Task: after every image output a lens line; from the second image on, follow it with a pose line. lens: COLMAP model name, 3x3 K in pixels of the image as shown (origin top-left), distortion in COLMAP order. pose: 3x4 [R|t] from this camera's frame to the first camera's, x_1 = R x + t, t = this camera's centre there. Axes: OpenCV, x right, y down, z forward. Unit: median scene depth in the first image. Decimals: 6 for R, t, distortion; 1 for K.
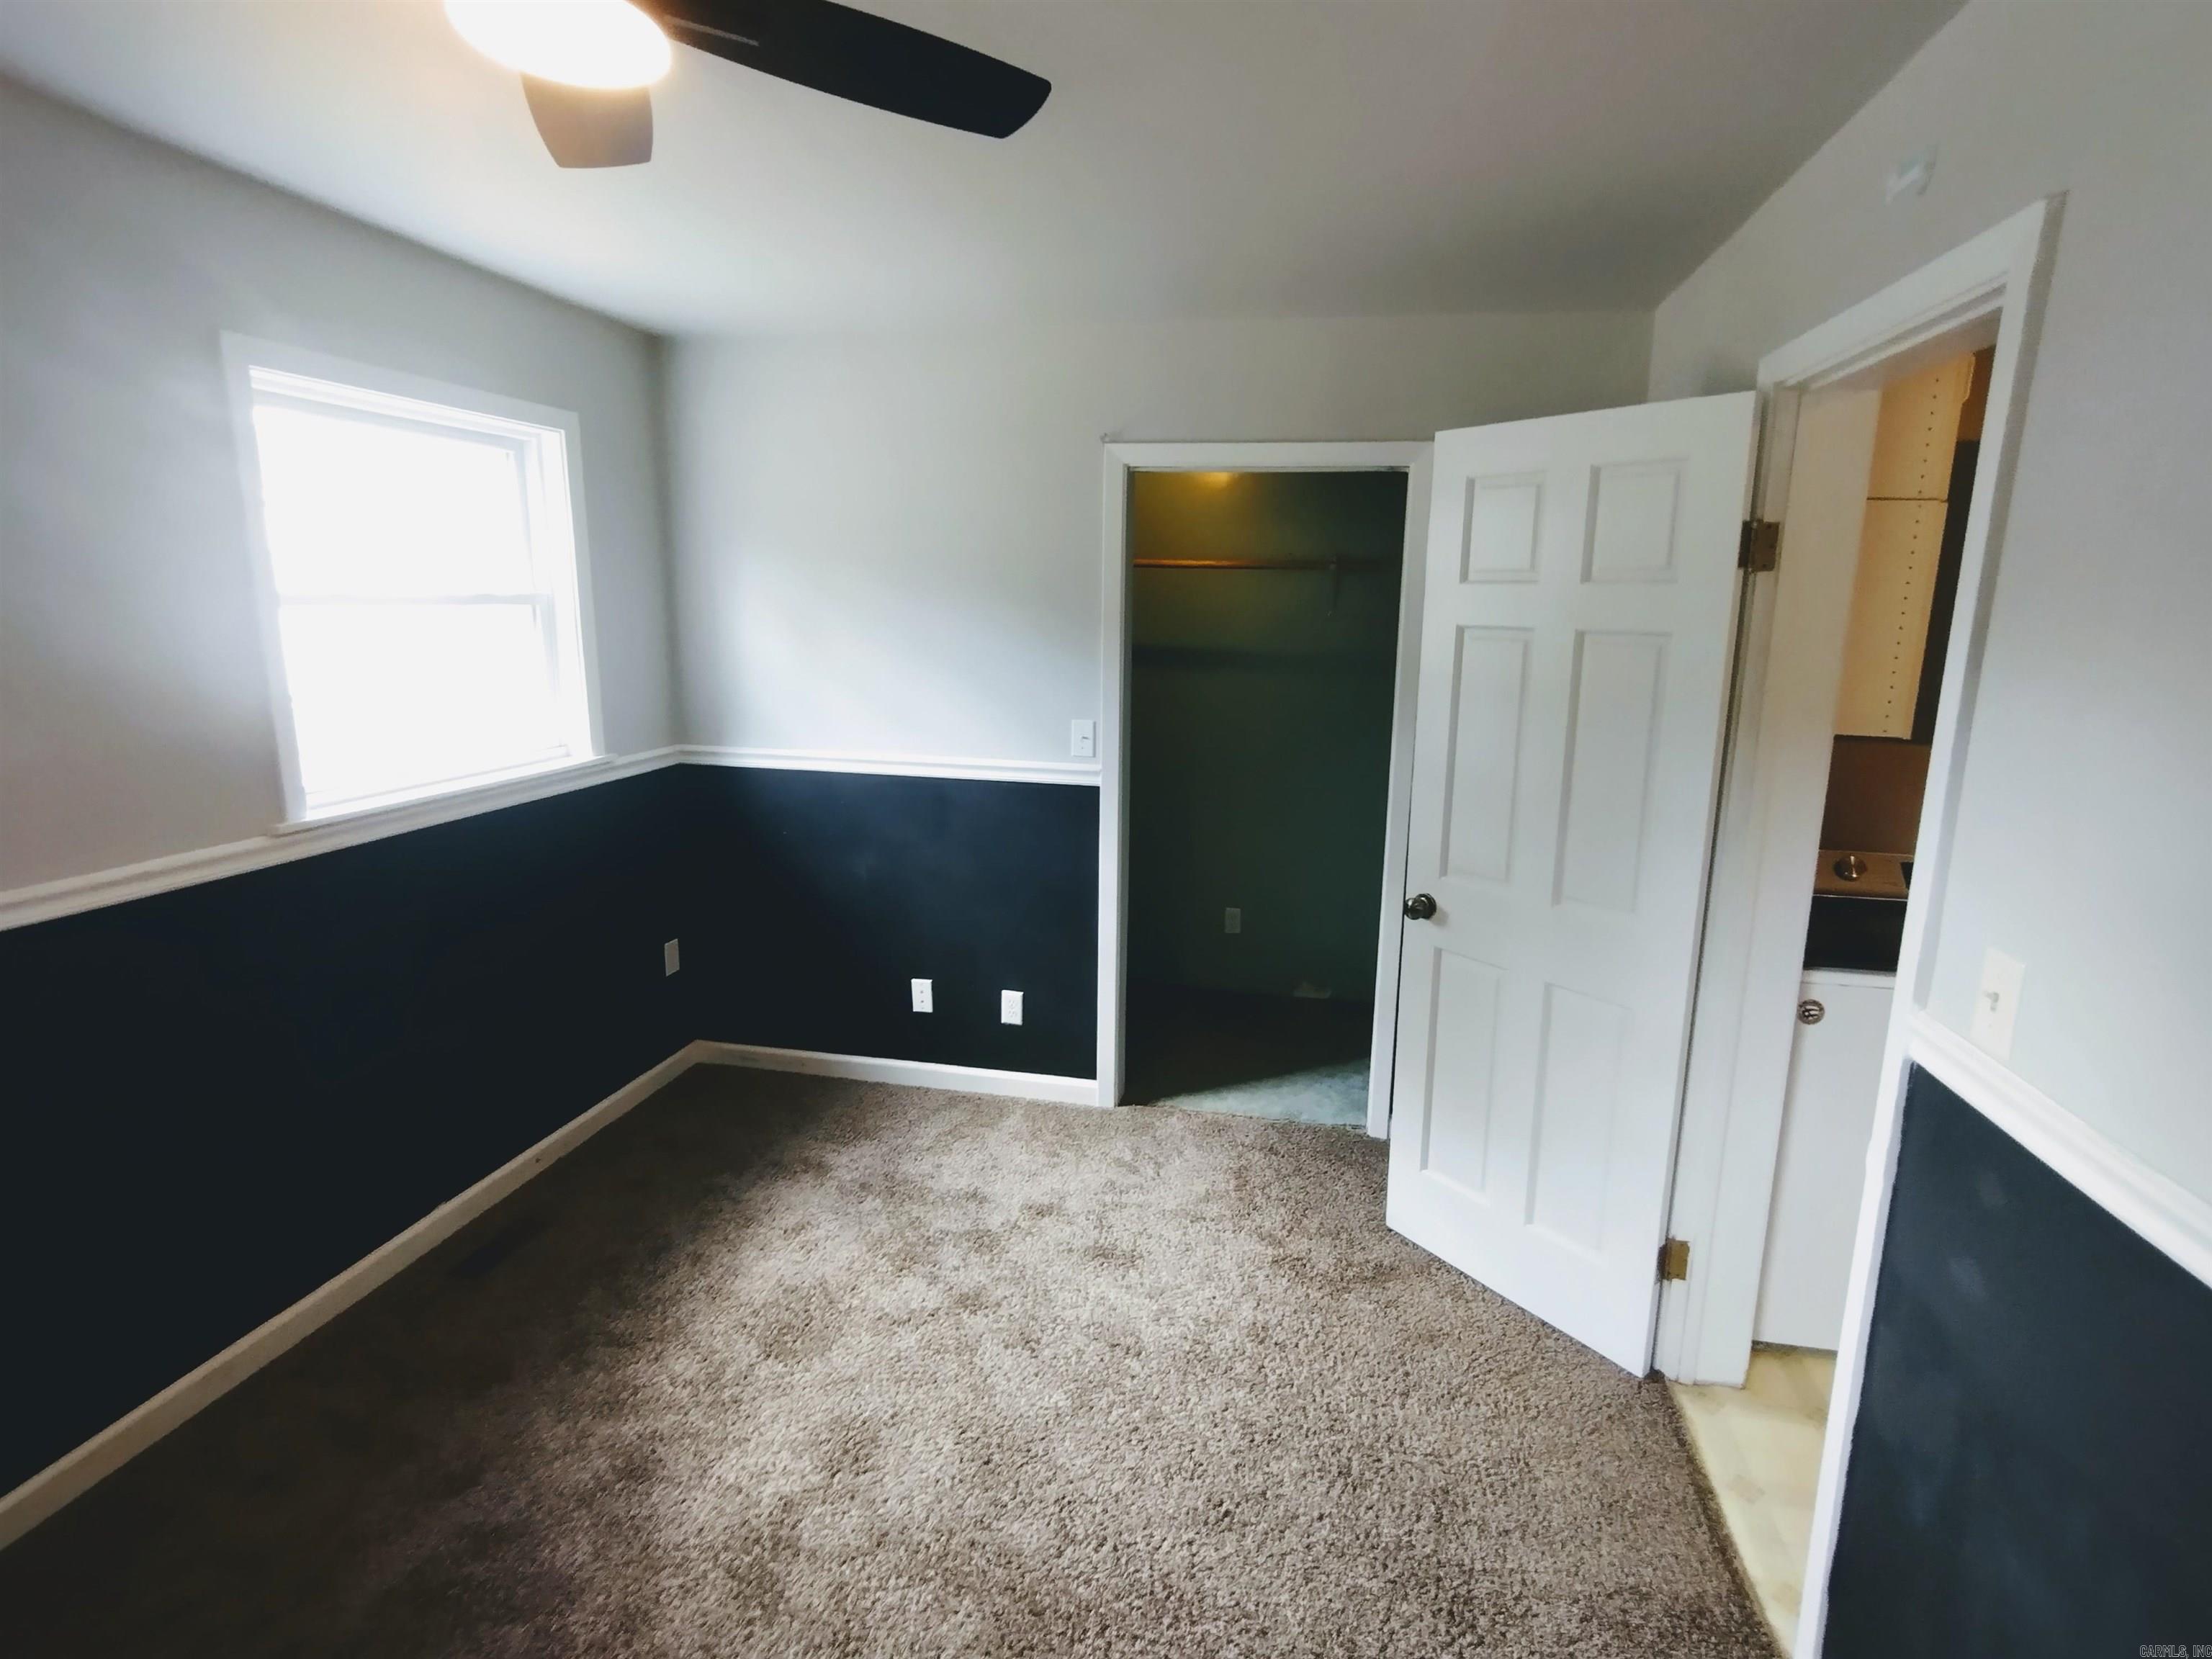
lens RADIAL K [[1115.0, 0, 1106.0], [0, 1115.0, 829.5], [0, 0, 1]] dist [-0.000112, -0.000054]
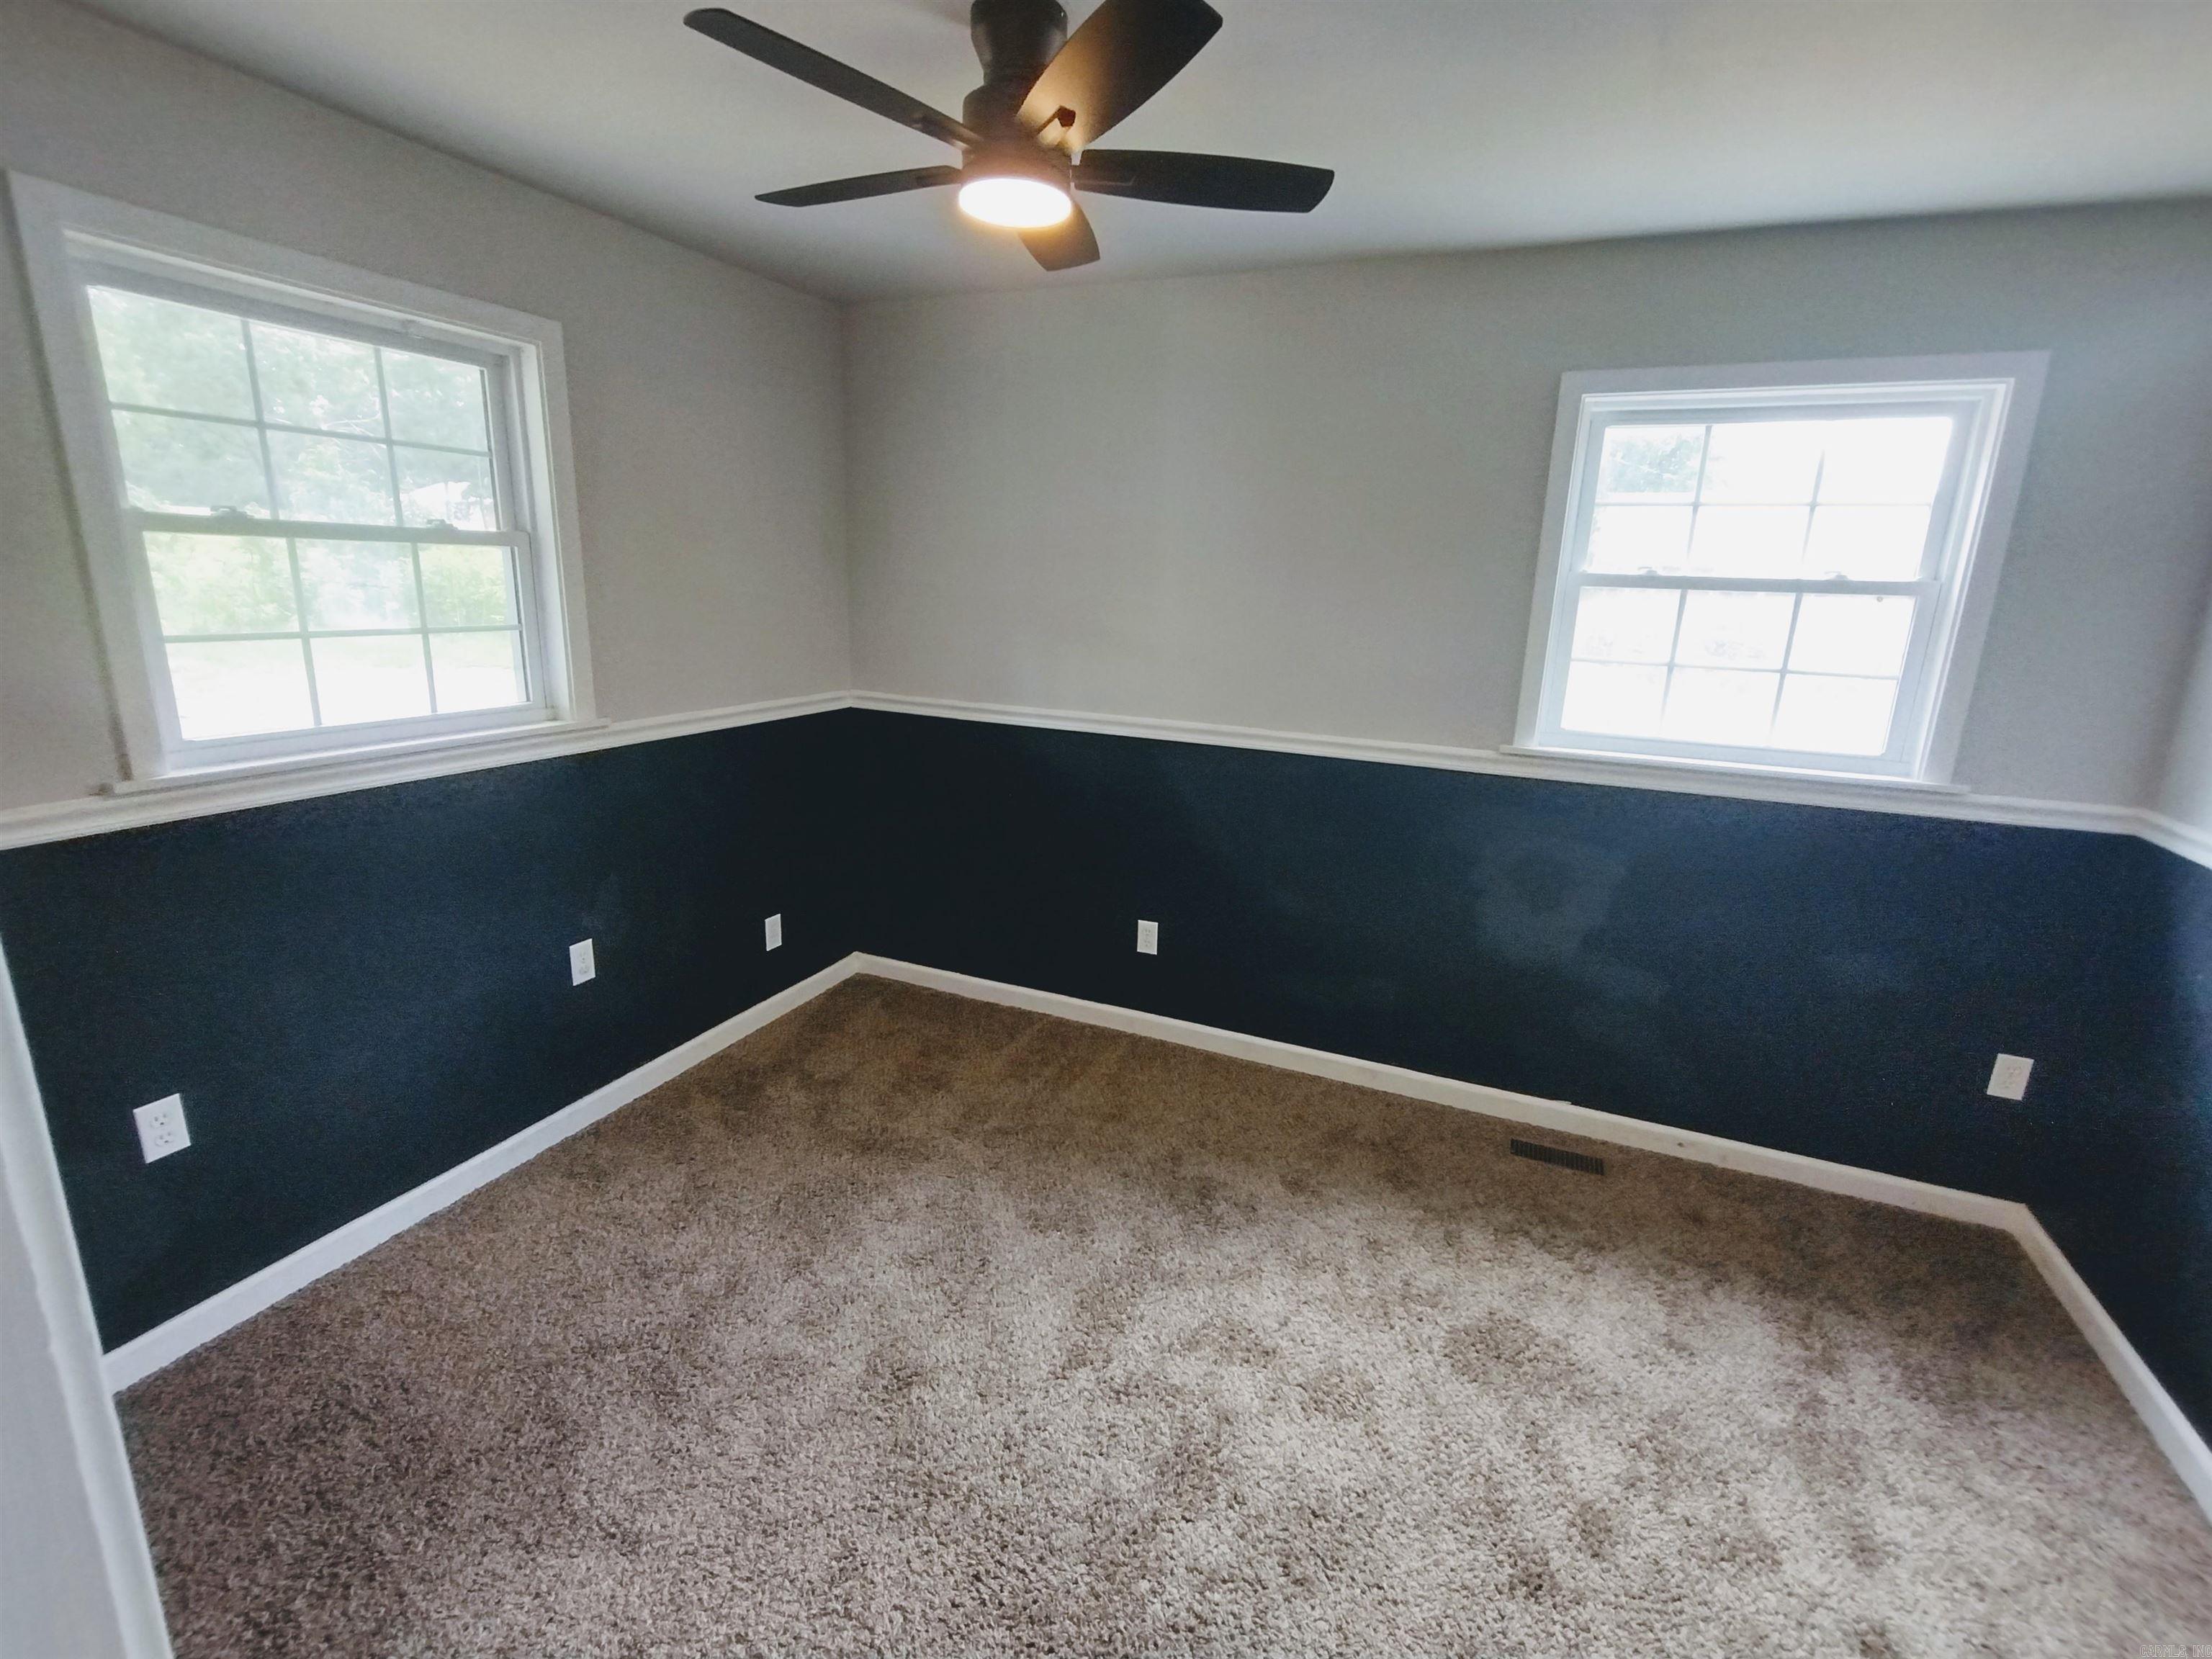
lens RADIAL K [[1006.6, 0, 1106.0], [0, 1006.6, 829.5], [0, 0, 1]] dist [-0.000823, -0.000229]
pose [[-0.219539, 0.222962, -0.949785, 0.495536], [-0.231646, 0.933782, 0.272749, -0.117762], [0.947704, 0.279893, -0.153353, 0.682279]]
